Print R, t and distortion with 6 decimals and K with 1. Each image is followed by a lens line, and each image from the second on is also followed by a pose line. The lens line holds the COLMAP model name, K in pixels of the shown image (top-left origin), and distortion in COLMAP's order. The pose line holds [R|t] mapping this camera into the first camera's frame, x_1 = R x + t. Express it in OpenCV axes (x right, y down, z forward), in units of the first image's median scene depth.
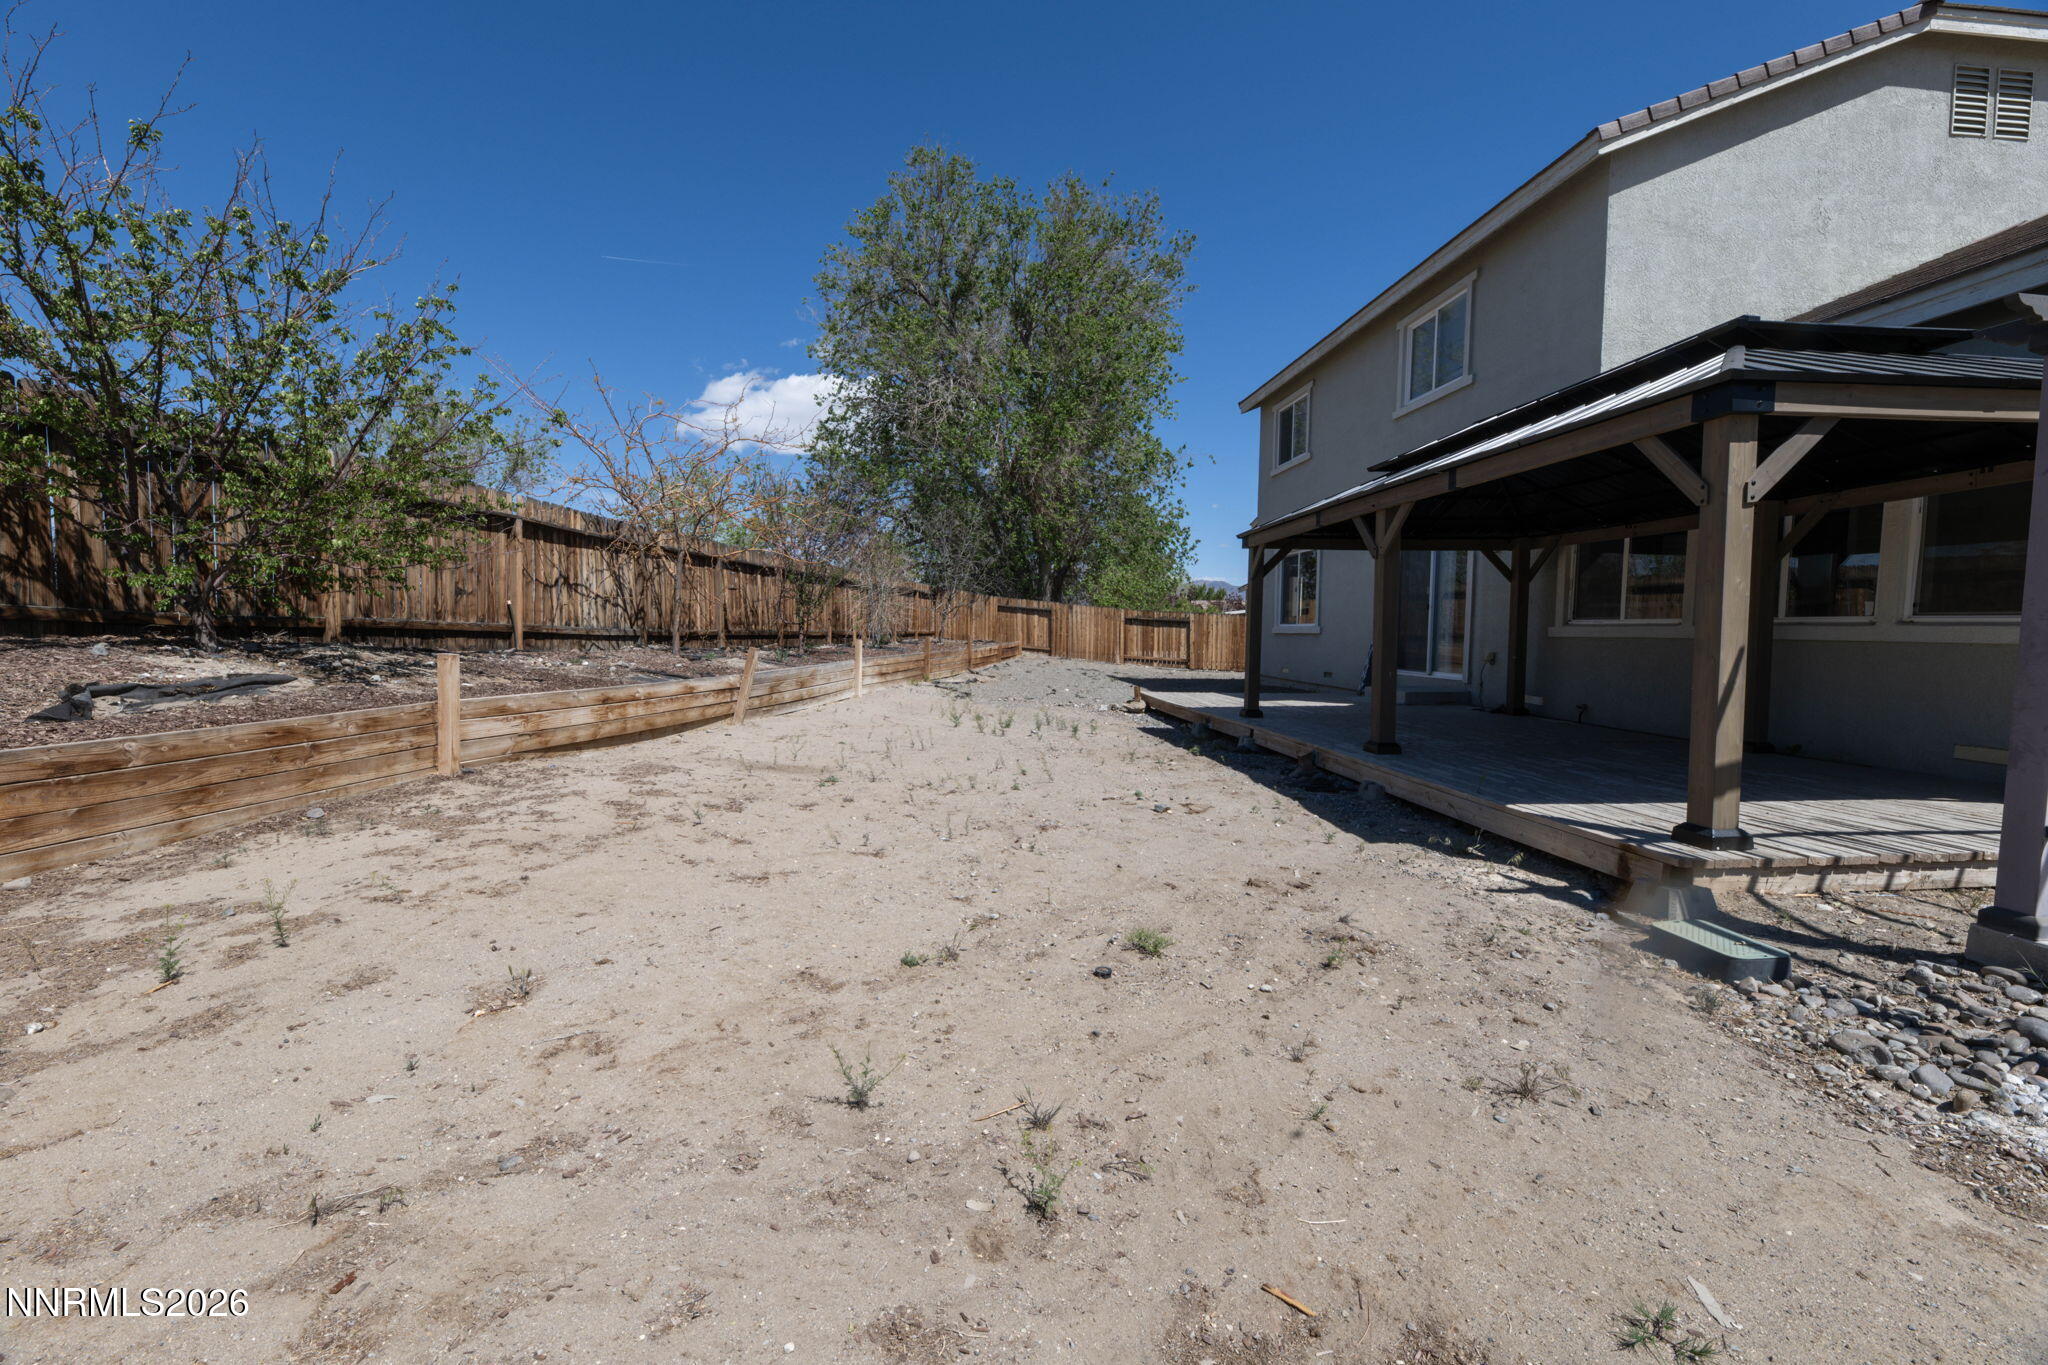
lens RADIAL K [[827.7, 0, 1024.0], [0, 827.7, 682.5], [0, 0, 1]] dist [-0.001297, -0.000425]
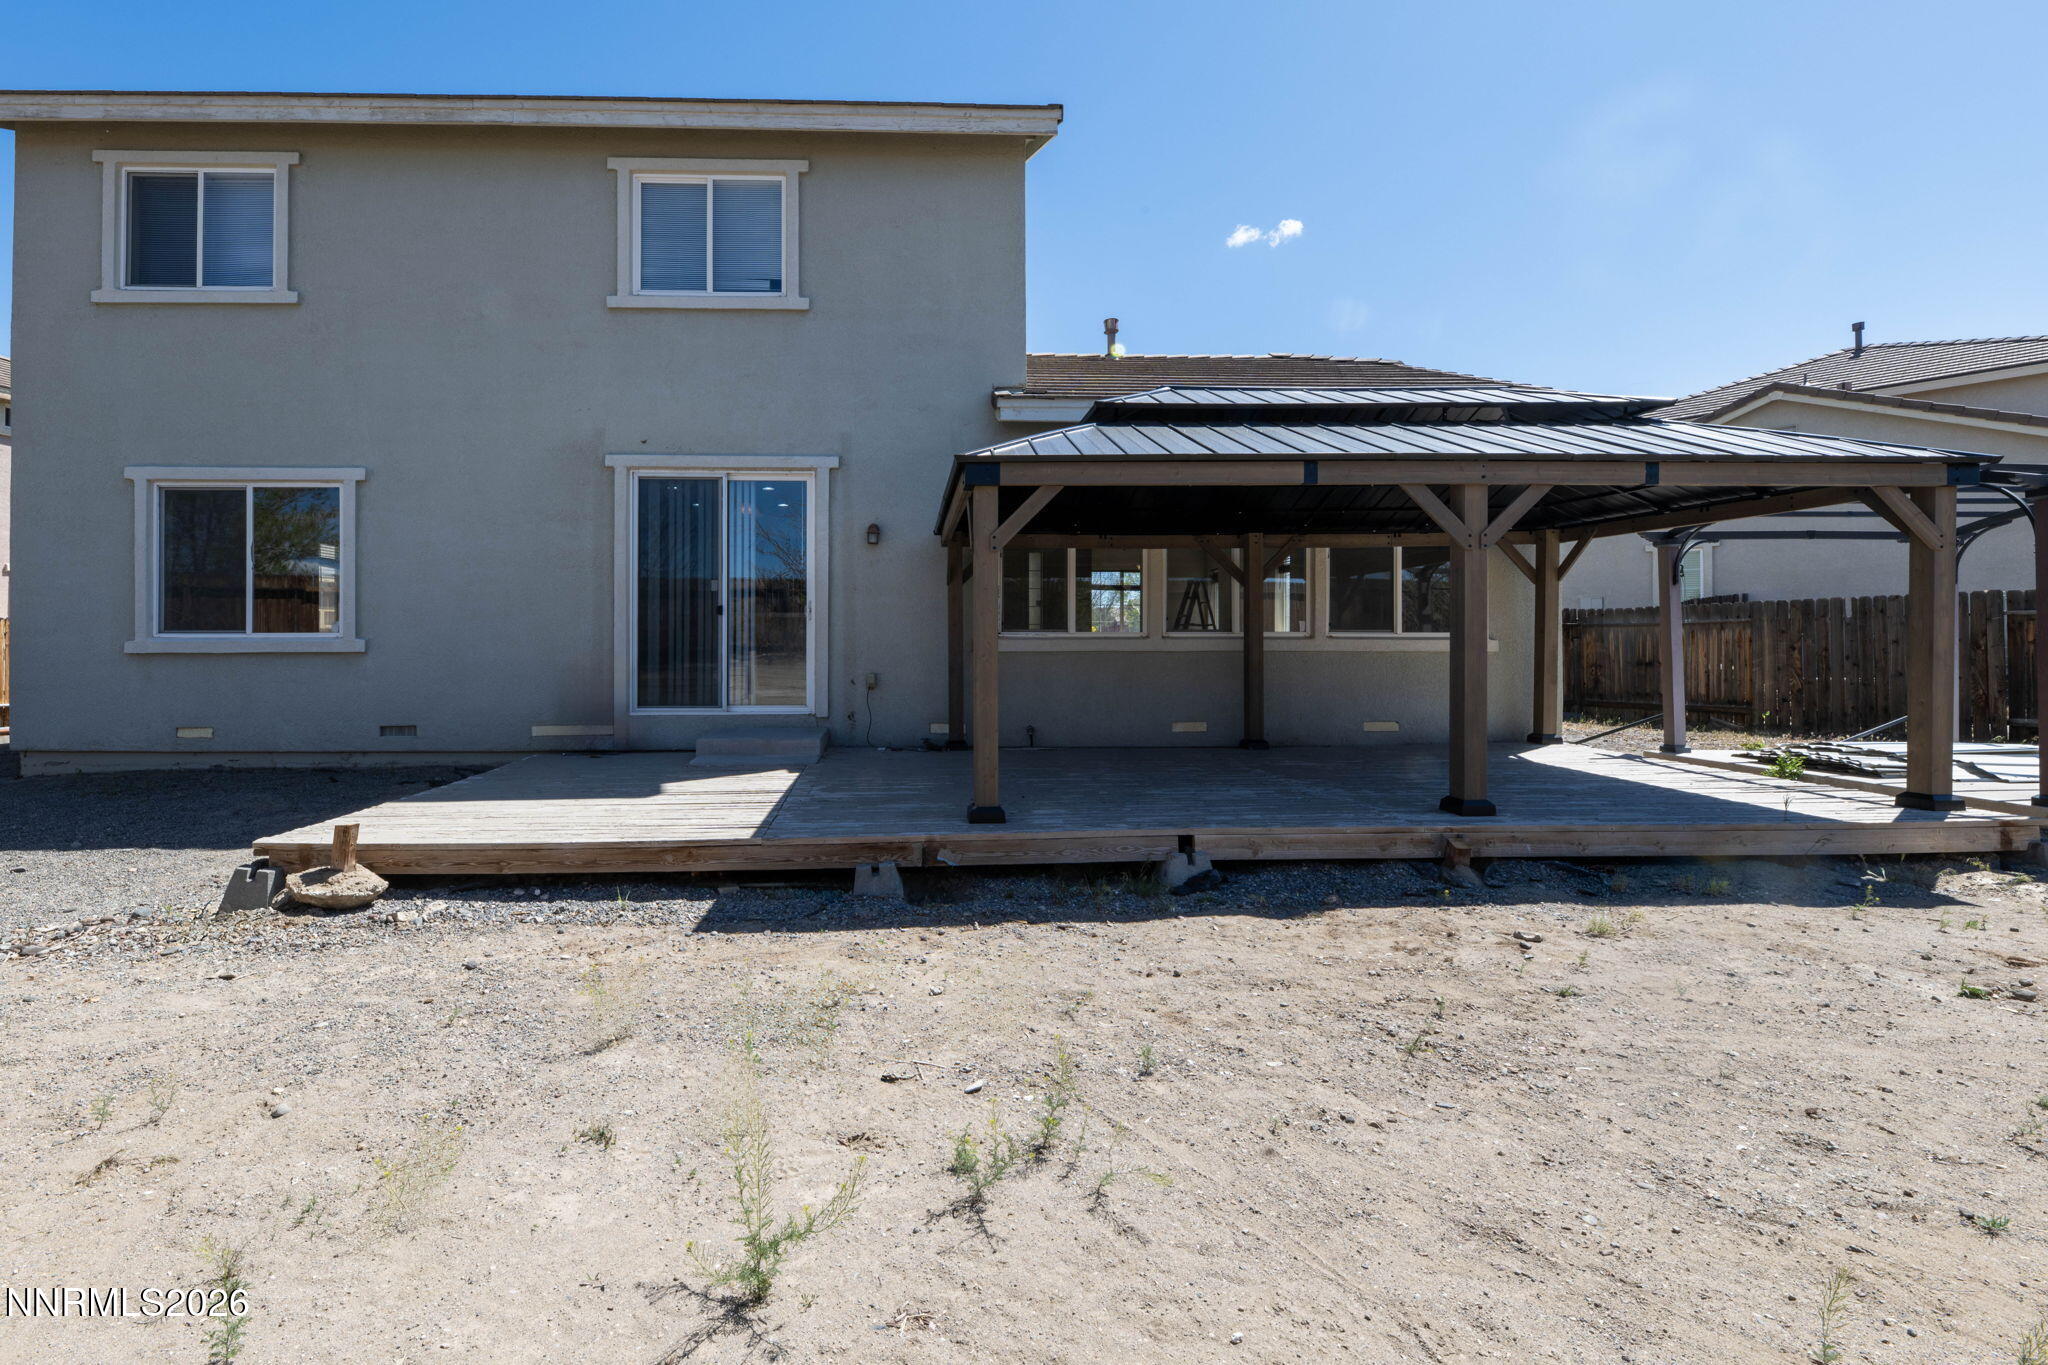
lens RADIAL K [[854.2, 0, 1020.2], [0, 854.2, 644.8], [0, 0, 1]] dist [0.000918, 0.000049]
pose [[0.061963, -0.006383, 0.998058, -0.250199], [0.065327, 0.997861, 0.002326, -0.063829], [-0.995938, 0.065056, 0.062247, 0.936145]]
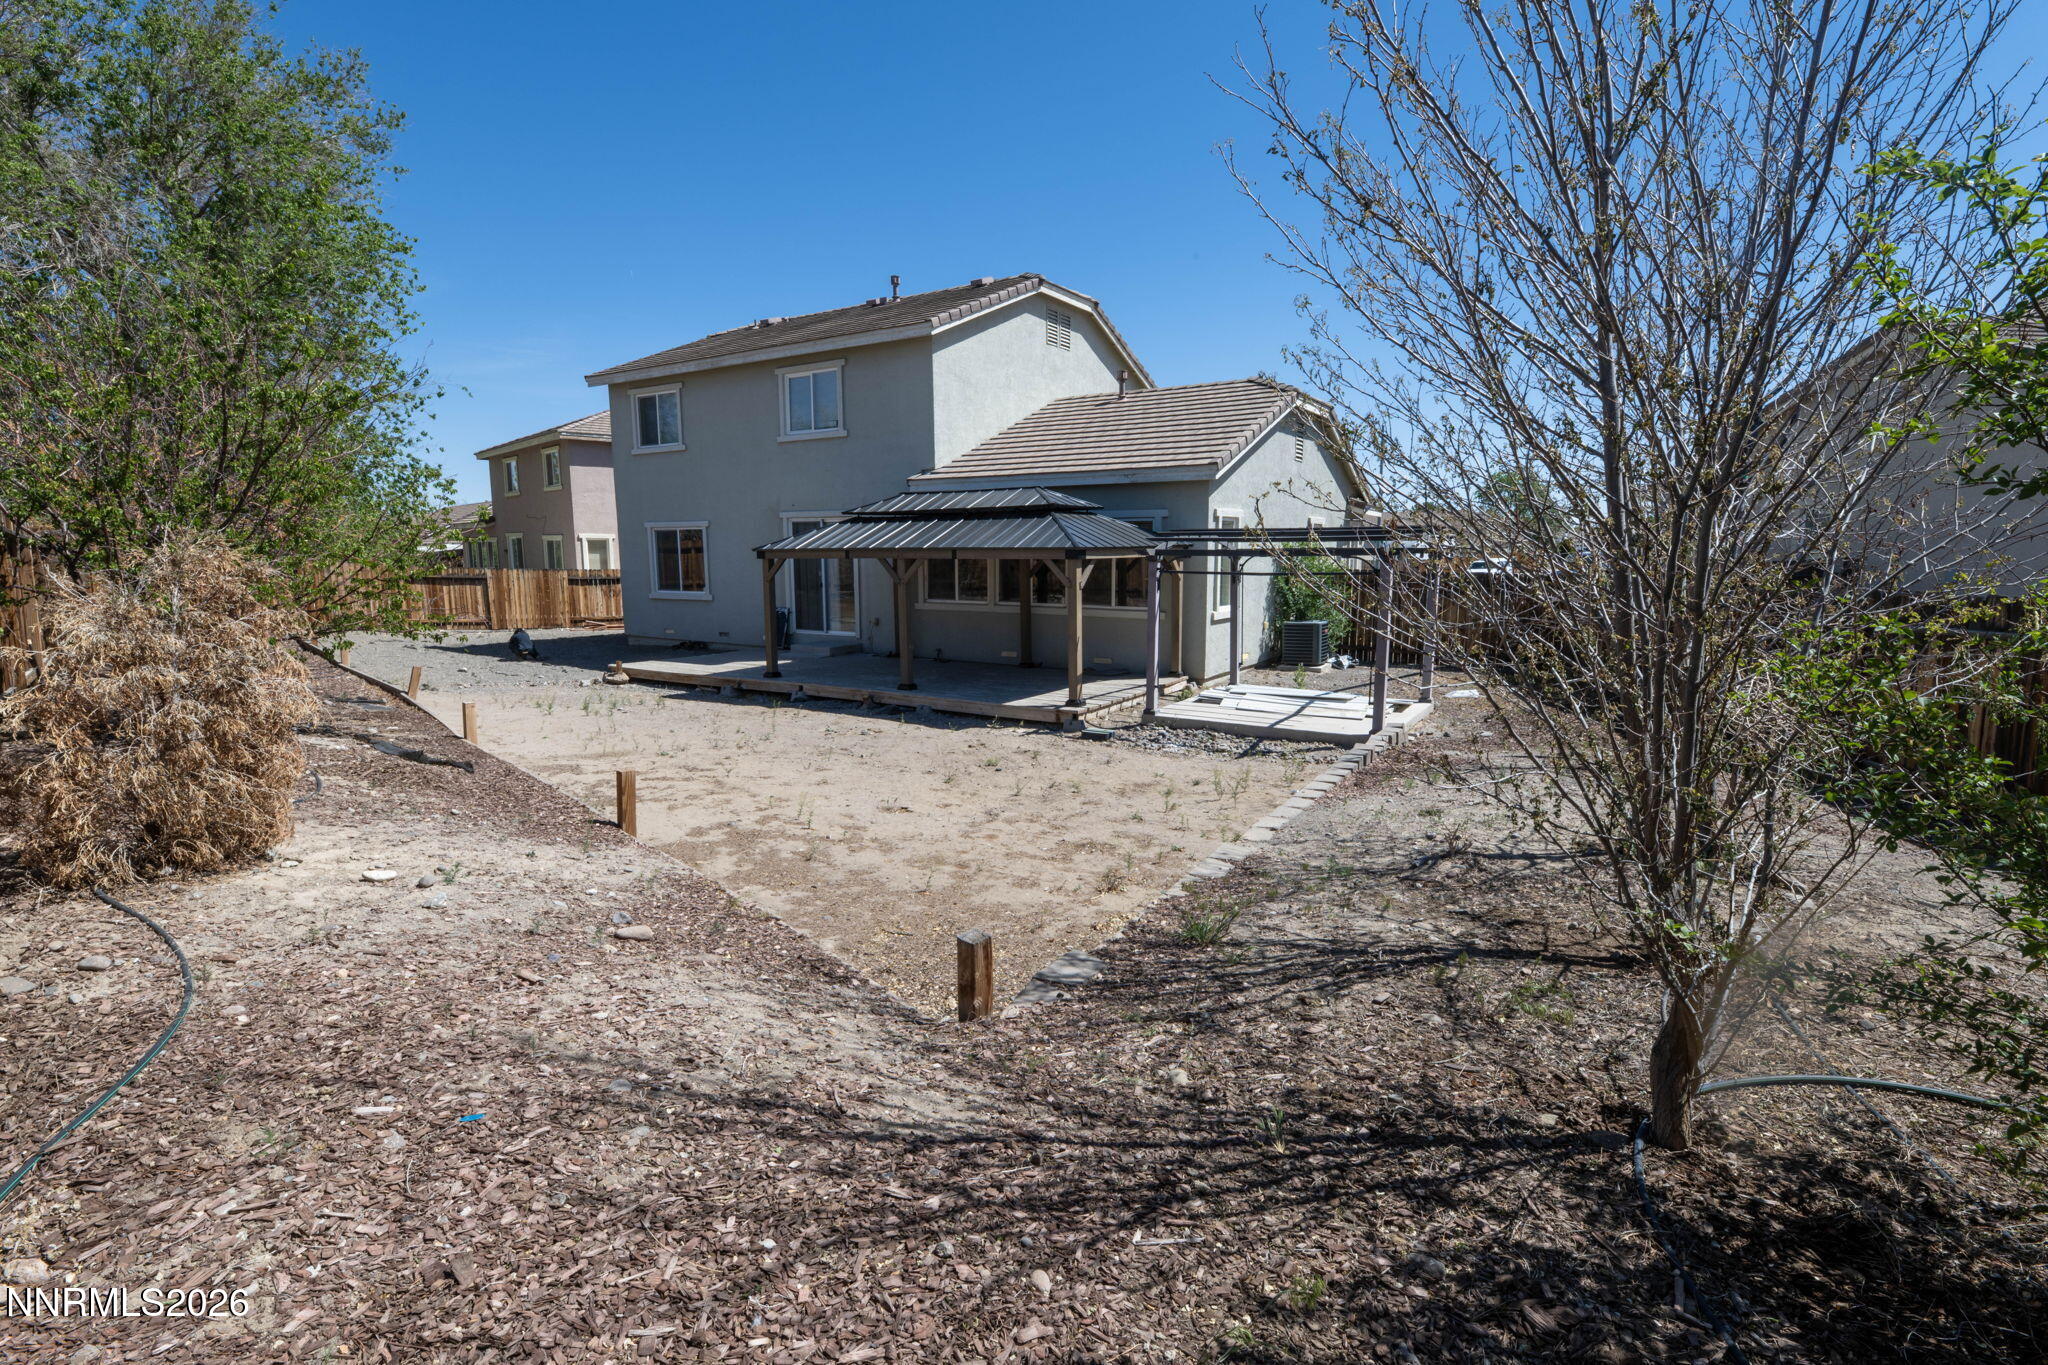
lens RADIAL K [[942.9, 0, 1024.0], [0, 942.9, 682.5], [0, 0, 1]] dist [0.034833, 0.000077]
pose [[0.616234, -0.118486, 0.778599, -0.762124], [0.057638, 0.992752, 0.105457, -0.100708], [-0.785451, -0.020110, 0.618597, -0.369910]]
